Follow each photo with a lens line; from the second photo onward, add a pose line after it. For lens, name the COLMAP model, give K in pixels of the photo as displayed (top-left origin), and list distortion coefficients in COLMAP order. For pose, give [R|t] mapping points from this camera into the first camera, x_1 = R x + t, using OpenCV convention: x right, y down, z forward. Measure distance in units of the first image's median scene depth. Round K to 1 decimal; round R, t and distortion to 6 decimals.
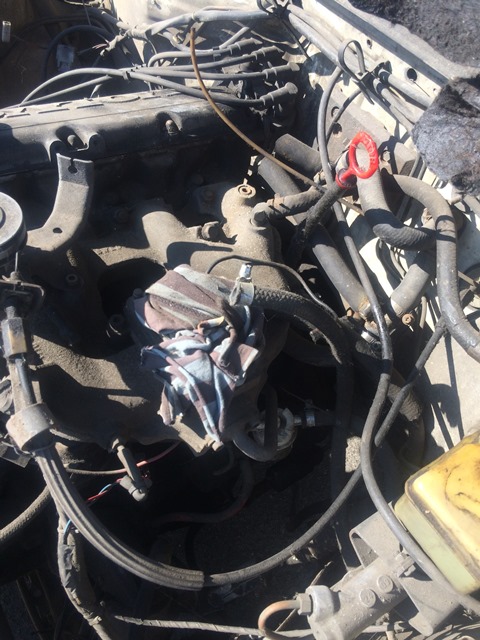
lens RADIAL K [[559.8, 0, 238.3], [0, 559.8, 324.7], [0, 0, 1]] dist [0.055541, -0.069626]
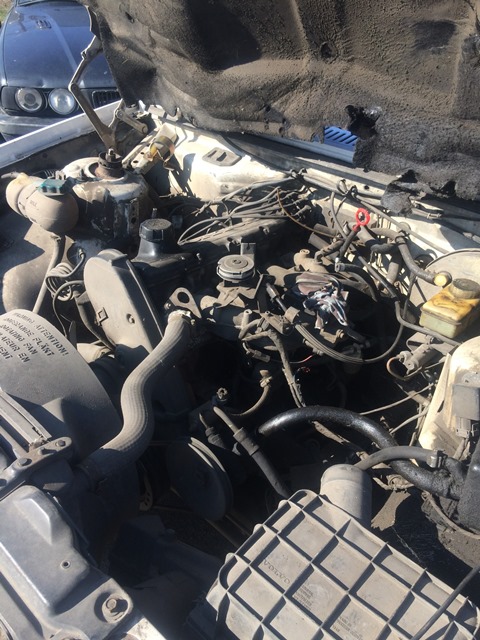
lens RADIAL K [[559.8, 0, 239.5], [0, 559.8, 316.2], [0, 0, 1]] dist [0.055541, -0.069626]
pose [[0.966704, -0.218685, 0.132889, -0.522573], [0.247093, 0.932747, -0.262543, 0.452077], [-0.066538, 0.286637, 0.955726, -0.881238]]
